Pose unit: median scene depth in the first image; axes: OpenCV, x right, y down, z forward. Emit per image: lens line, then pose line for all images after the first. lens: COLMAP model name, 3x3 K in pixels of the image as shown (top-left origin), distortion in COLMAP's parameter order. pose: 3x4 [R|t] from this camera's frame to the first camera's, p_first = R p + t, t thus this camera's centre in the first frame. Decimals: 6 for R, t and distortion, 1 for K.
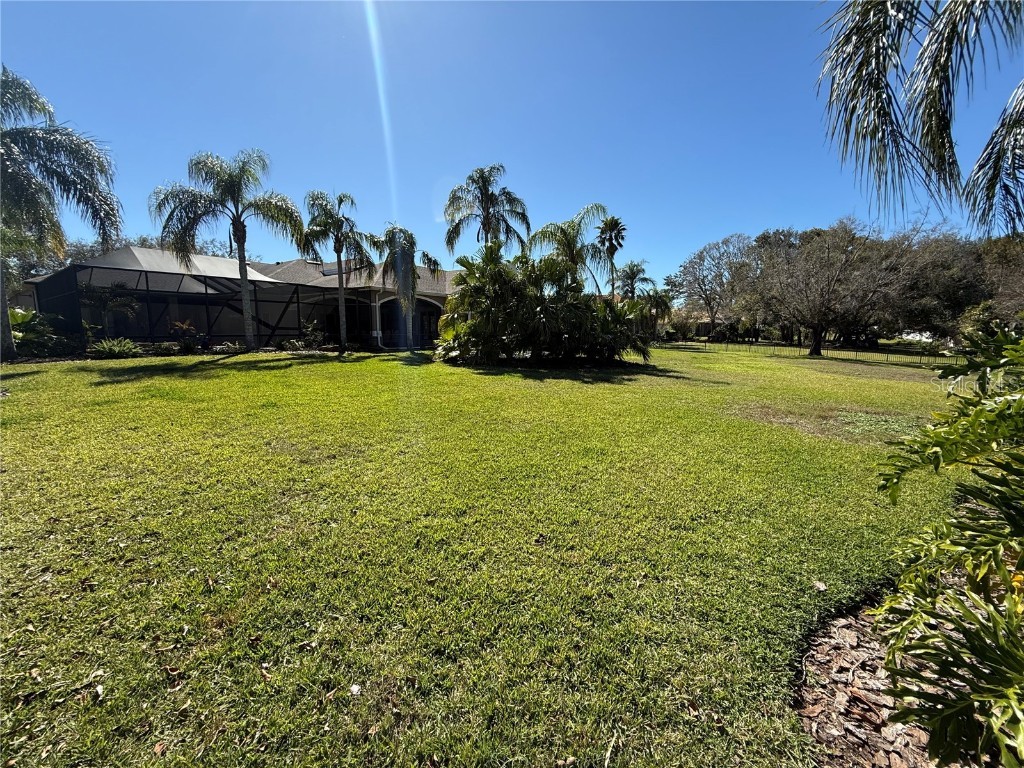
lens RADIAL K [[406.9, 0, 511.7], [0, 406.9, 384.7], [0, 0, 1]] dist [-0.000272, -0.001890]
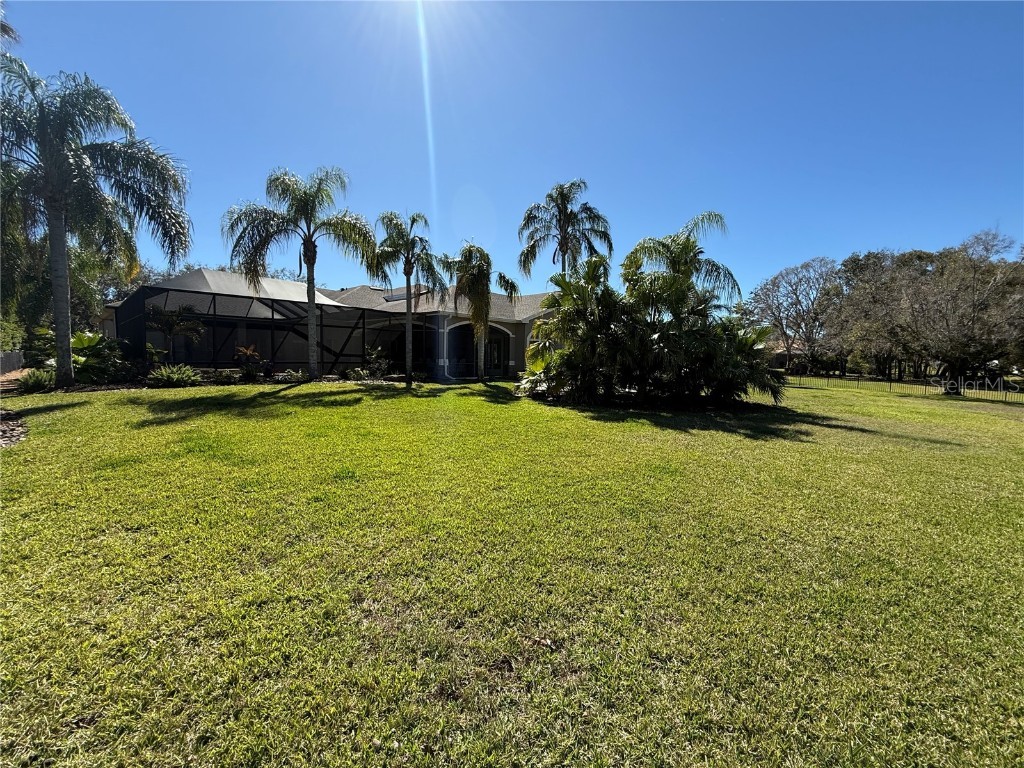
lens RADIAL K [[406.9, 0, 513.8], [0, 406.9, 383.3], [0, 0, 1]] dist [-0.000272, -0.001890]
pose [[0.994487, 0.019468, -0.103035, -0.105264], [-0.026642, 0.997281, -0.068710, -0.025359], [0.101417, 0.071076, 0.992302, 0.145944]]
